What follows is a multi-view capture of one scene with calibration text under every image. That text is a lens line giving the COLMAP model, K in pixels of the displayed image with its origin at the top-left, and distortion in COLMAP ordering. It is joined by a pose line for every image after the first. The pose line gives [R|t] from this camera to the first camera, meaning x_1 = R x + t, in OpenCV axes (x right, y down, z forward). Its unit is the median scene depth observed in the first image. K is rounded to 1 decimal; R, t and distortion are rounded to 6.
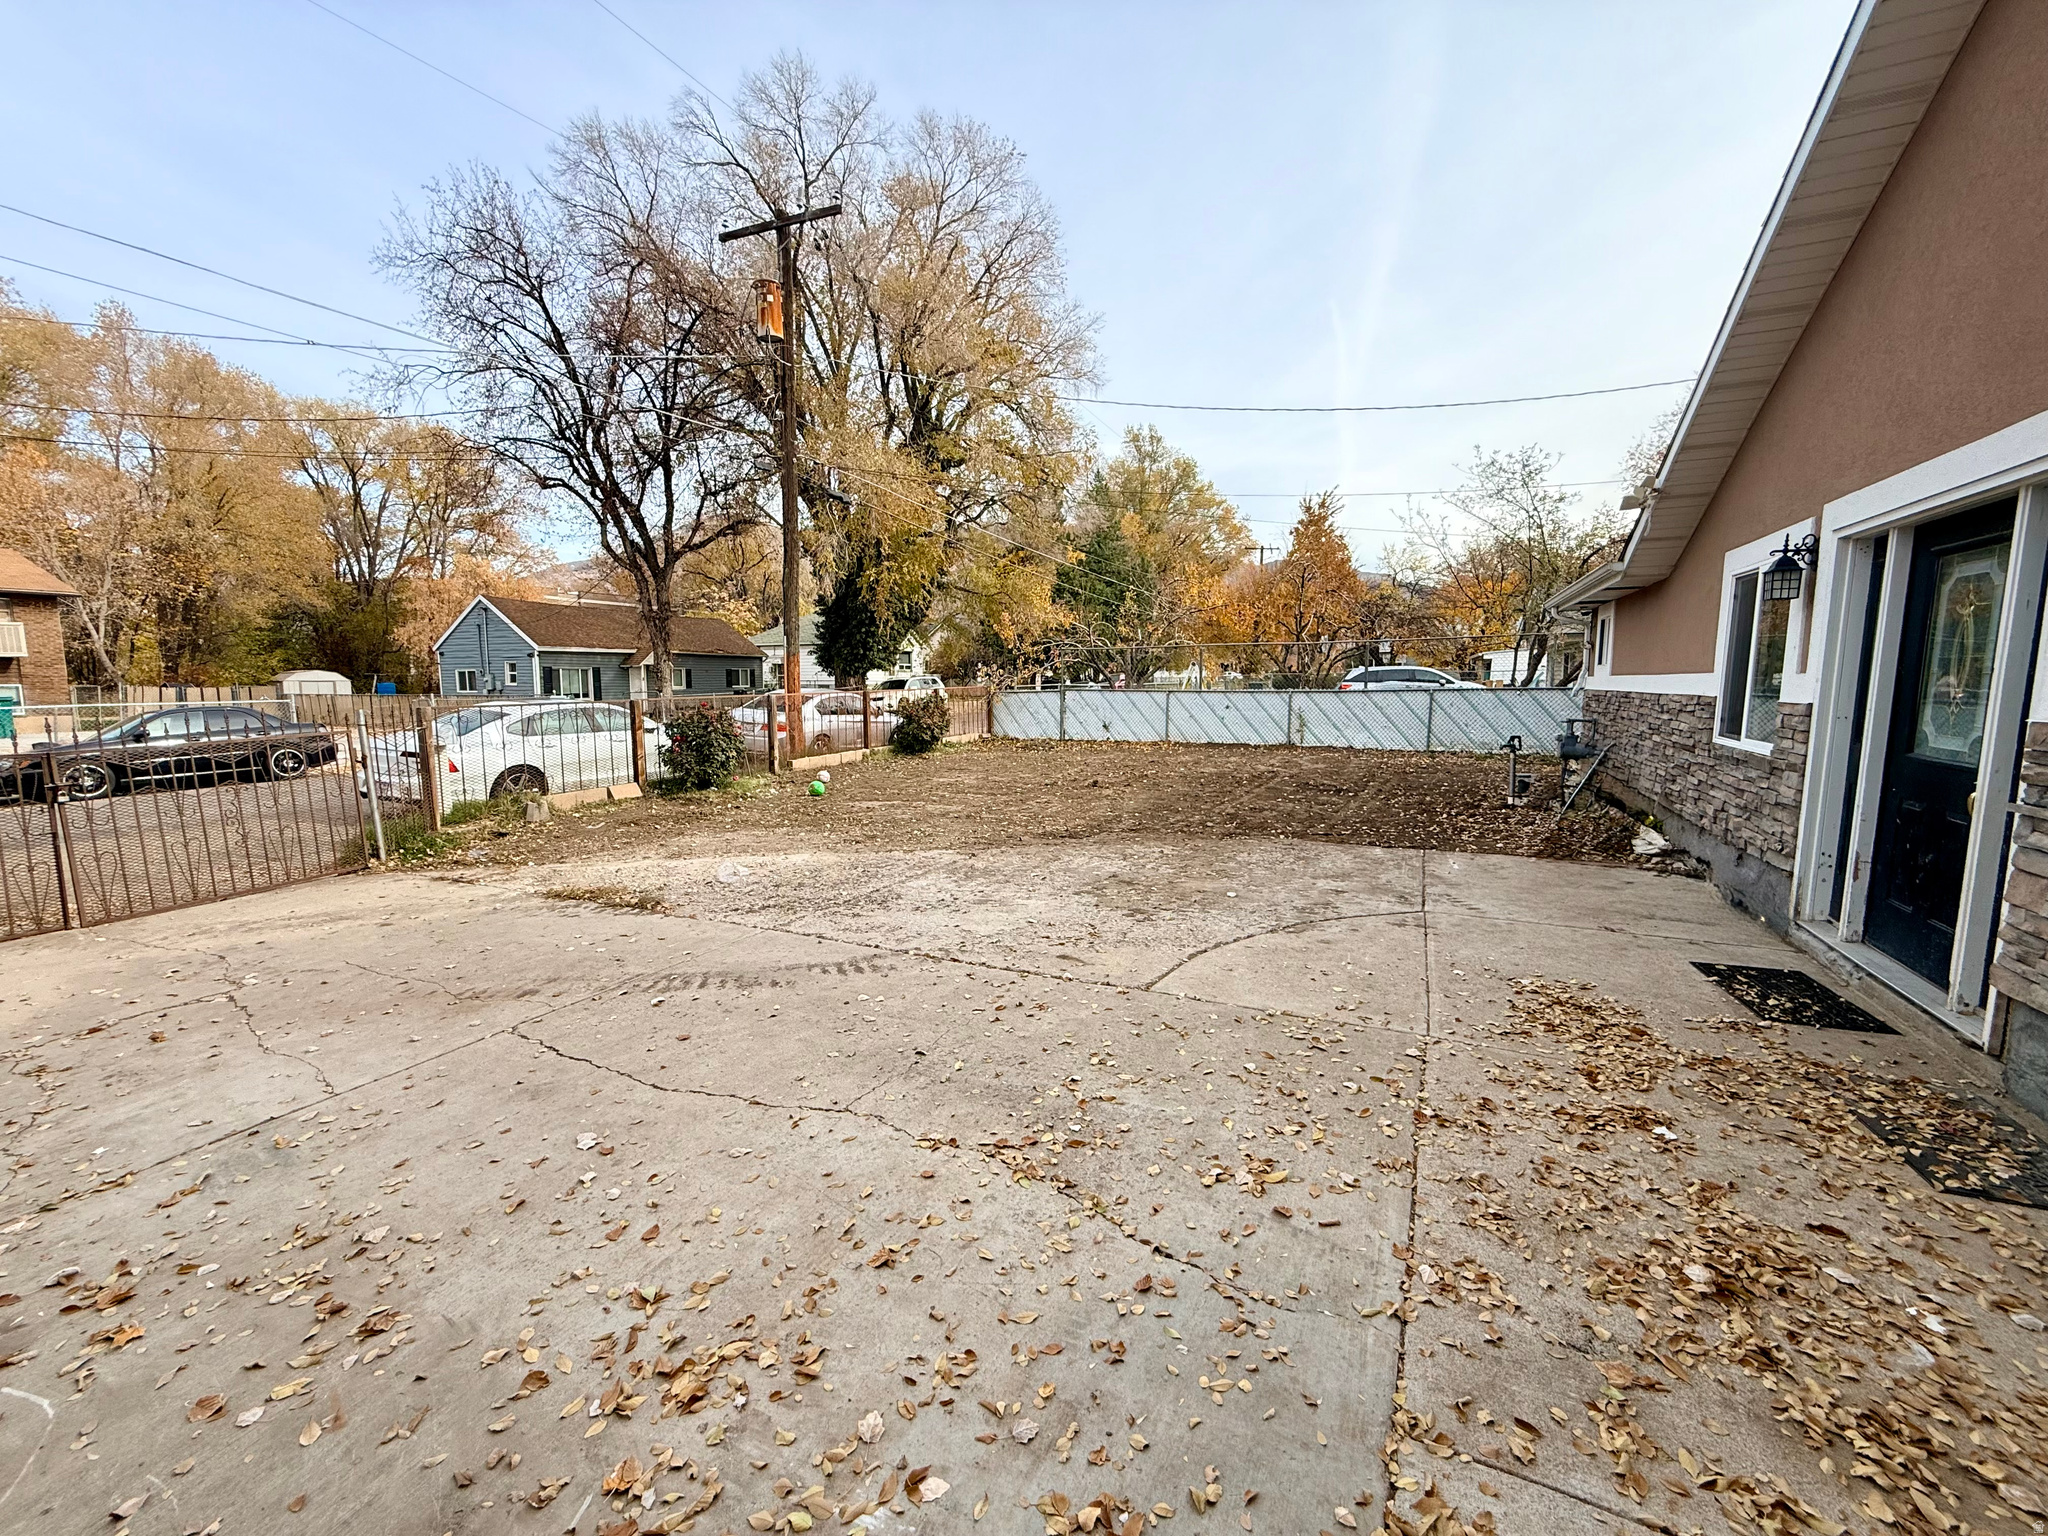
lens RADIAL K [[815.7, 0, 1015.4], [0, 815.7, 769.9], [0, 0, 1]] dist [0.000239, 0.000773]
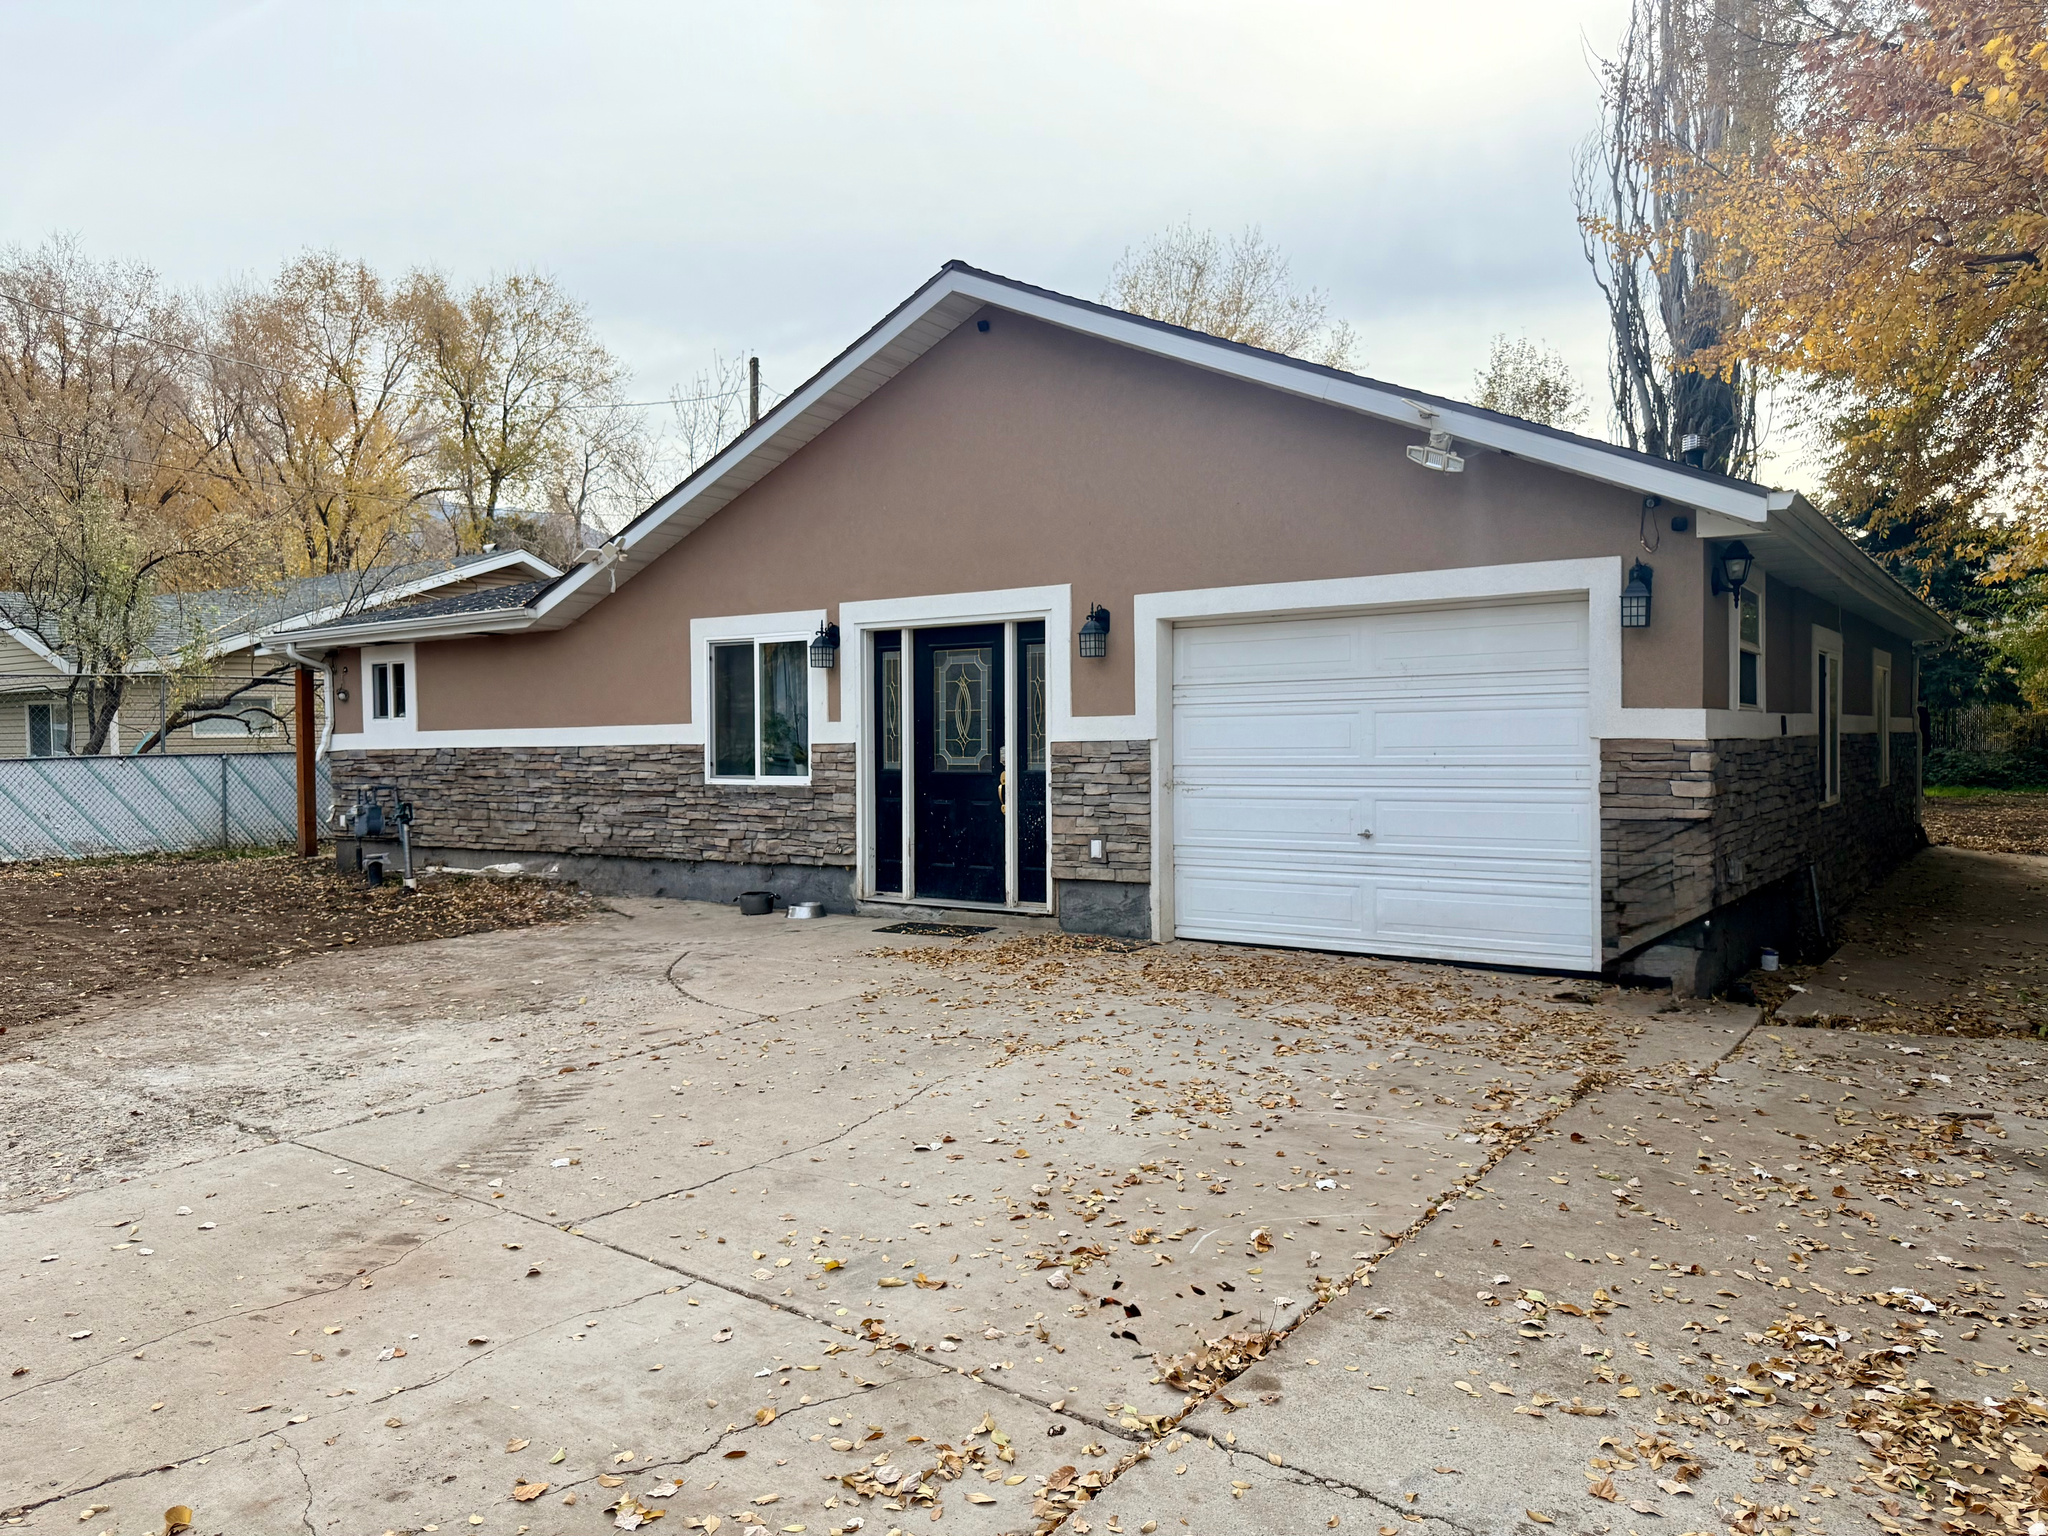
lens RADIAL K [[1439.4, 0, 1034.5], [0, 1439.4, 776.7], [0, 0, 1]] dist [0.051366, -0.056828]
pose [[0.139349, -0.024795, 0.989933, -1.094033], [0.122926, 0.992387, 0.007553, -0.002737], [-0.982584, 0.120636, 0.141336, 0.265166]]
